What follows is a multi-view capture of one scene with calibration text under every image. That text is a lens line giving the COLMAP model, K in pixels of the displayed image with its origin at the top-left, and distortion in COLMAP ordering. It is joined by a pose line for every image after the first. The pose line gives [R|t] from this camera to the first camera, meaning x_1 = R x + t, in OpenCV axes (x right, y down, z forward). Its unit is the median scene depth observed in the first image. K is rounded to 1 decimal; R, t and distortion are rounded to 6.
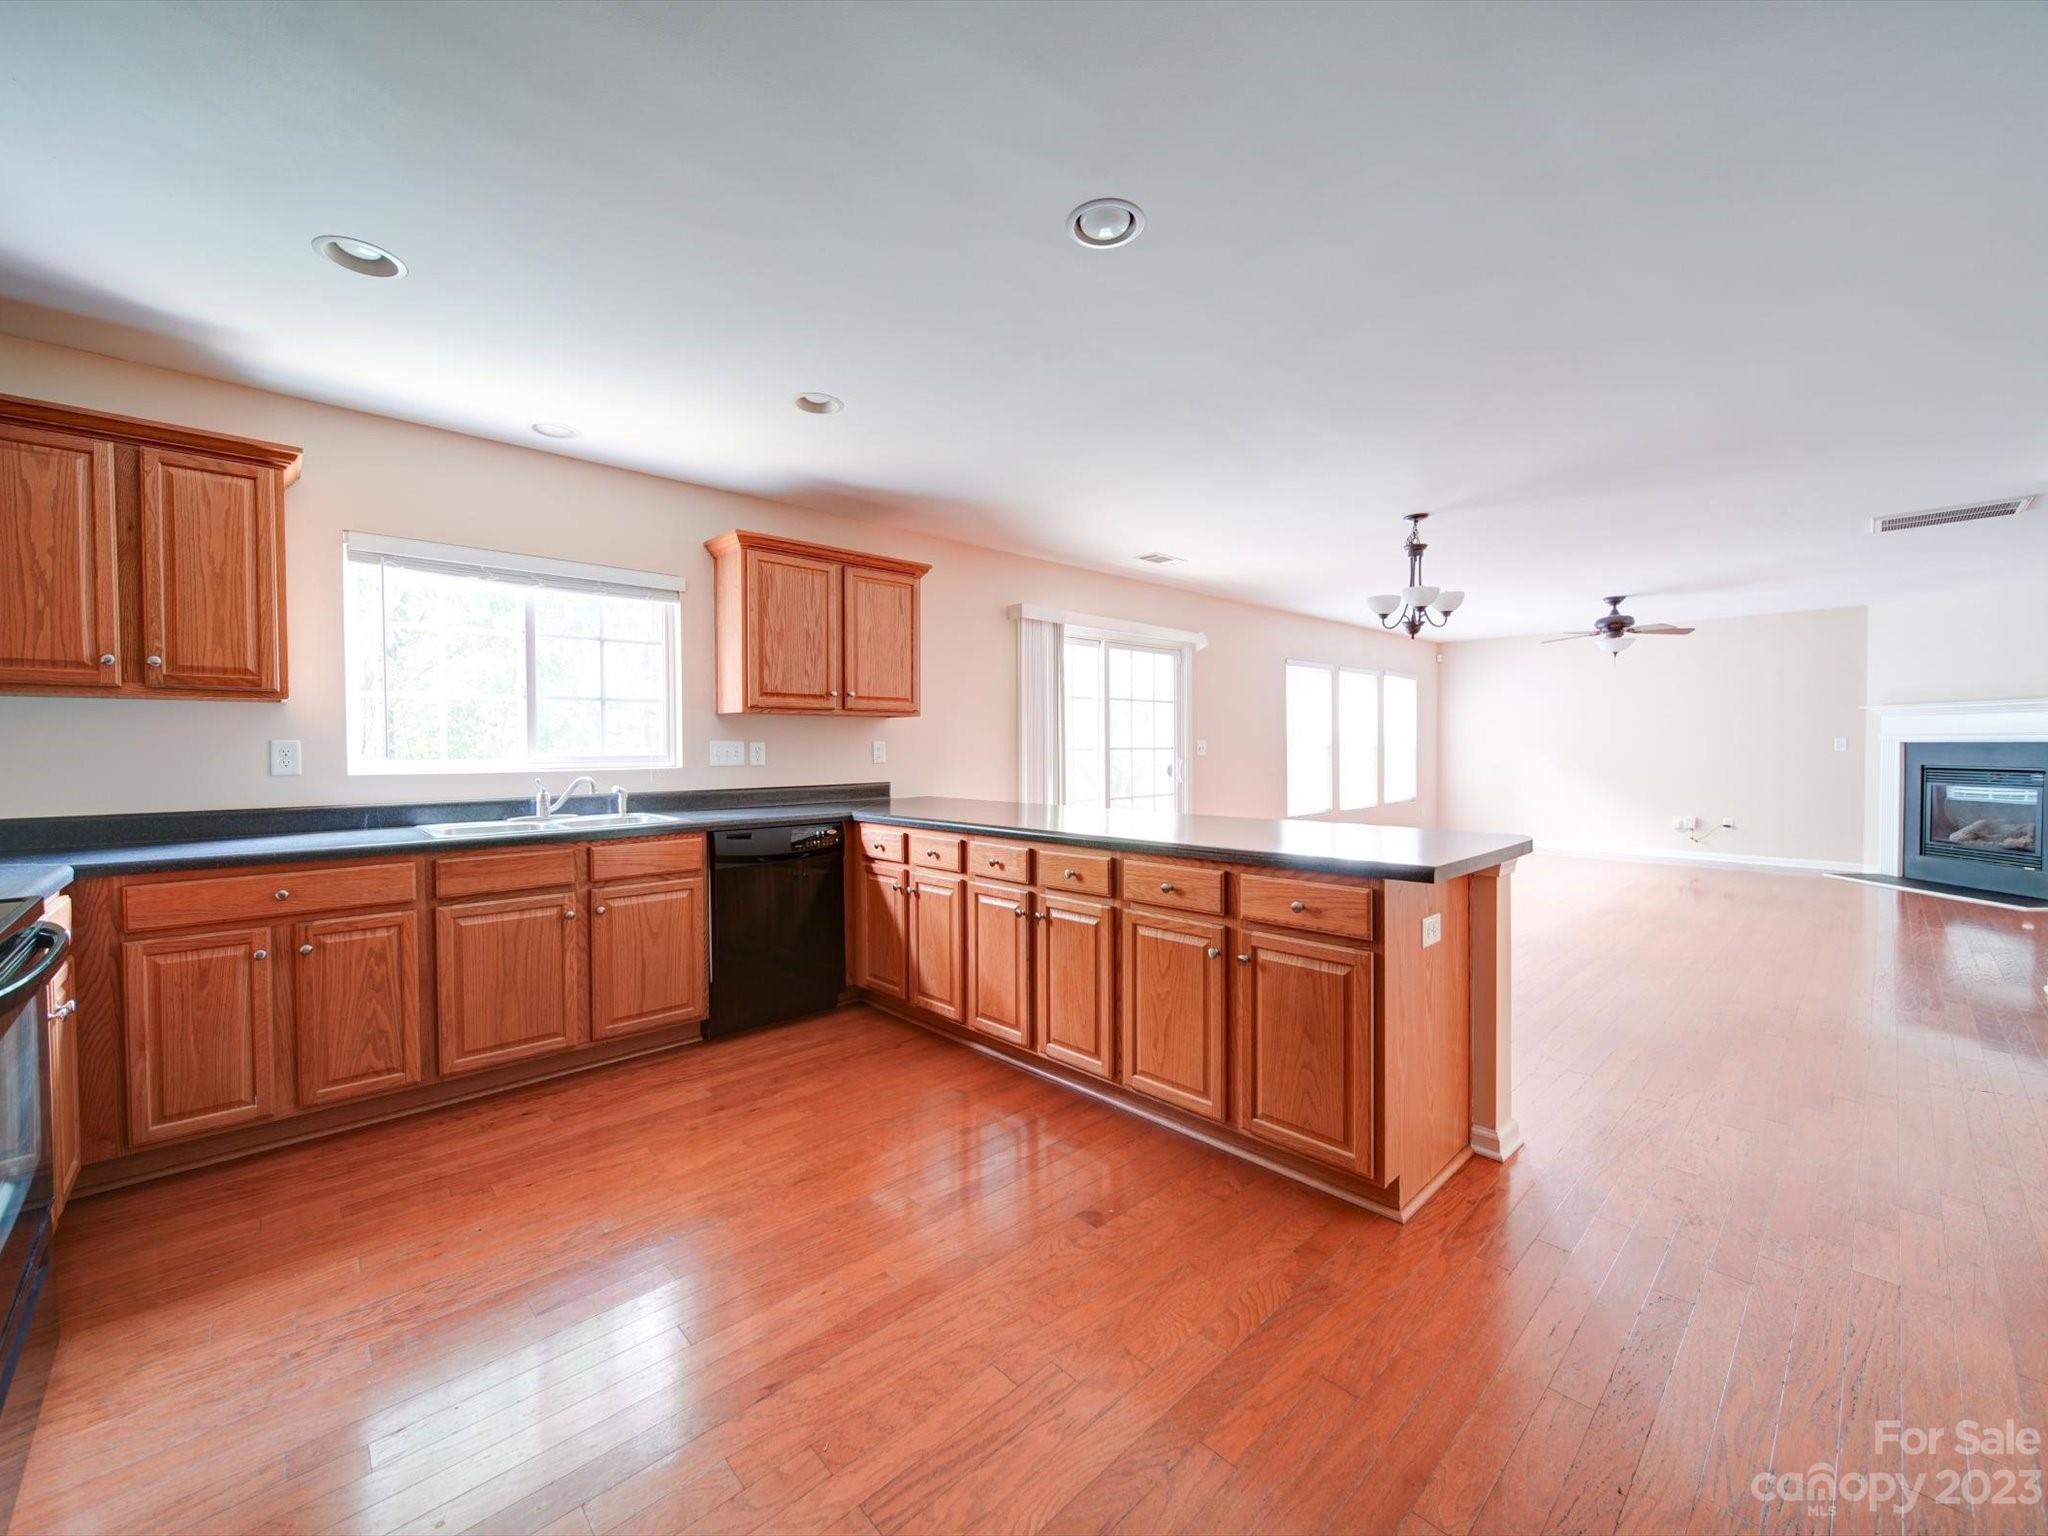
lens RADIAL K [[813.4, 0, 1034.2], [0, 813.4, 760.6], [0, 0, 1]] dist [0.000109, -0.000459]
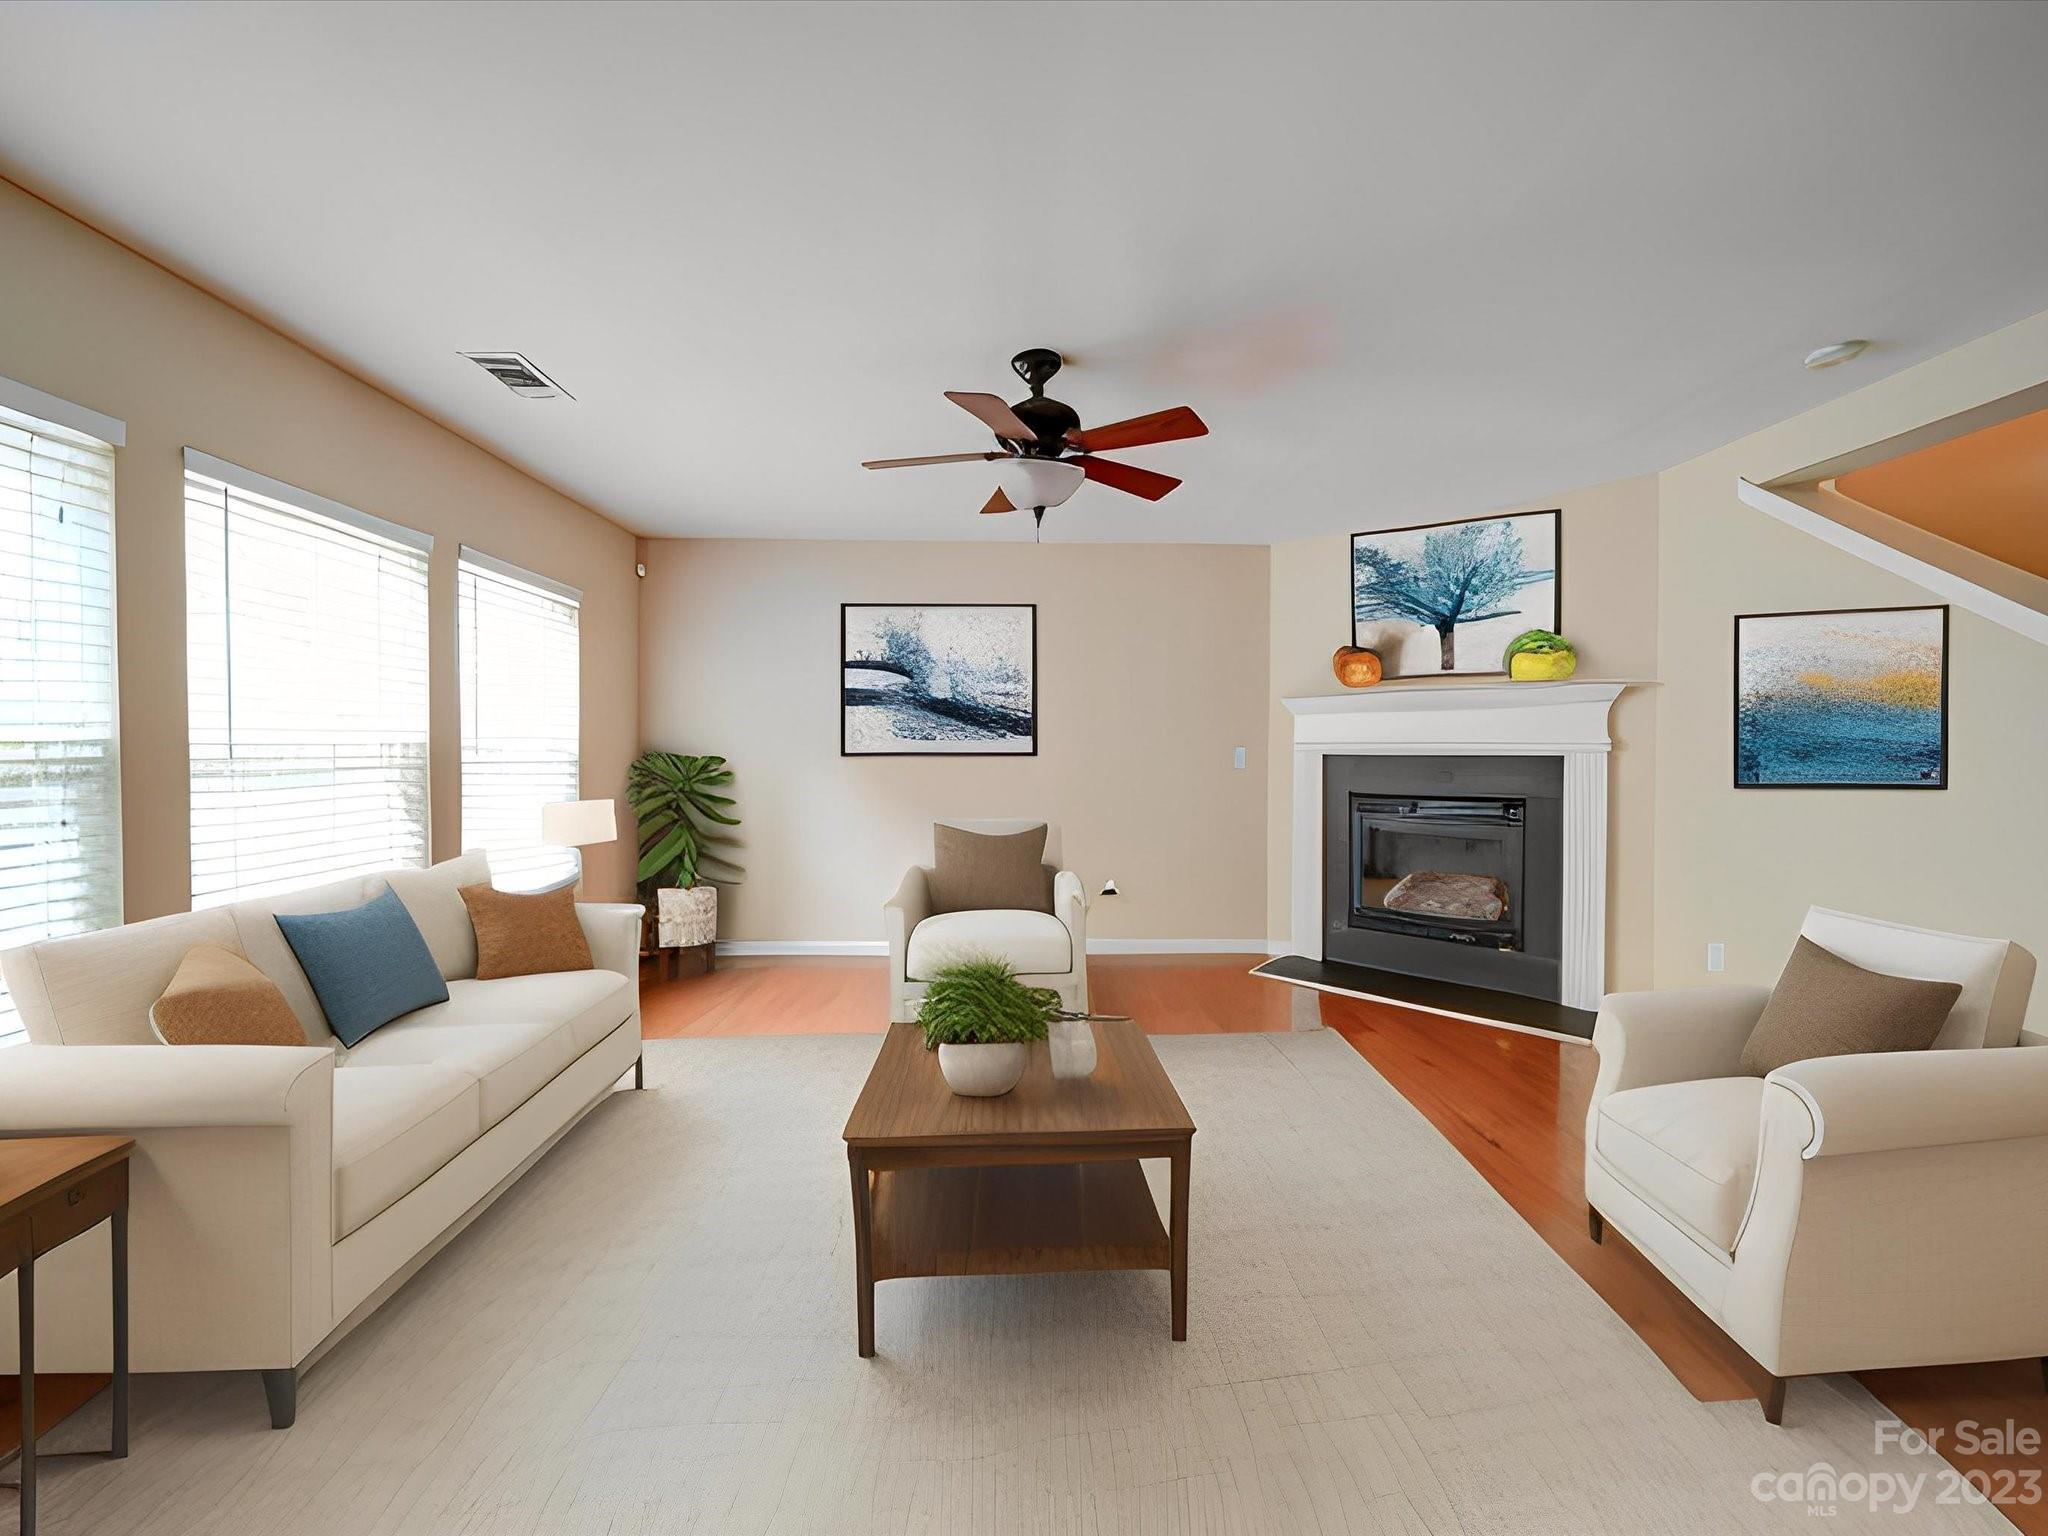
lens RADIAL K [[813.4, 0, 1036.5], [0, 813.4, 761.6], [0, 0, 1]] dist [0.000109, -0.000459]
pose [[0.661112, -0.002664, 0.750282, 0.865129], [0.008873, 0.999952, -0.004269, -0.032385], [-0.750234, 0.009479, 0.661104, 1.505075]]
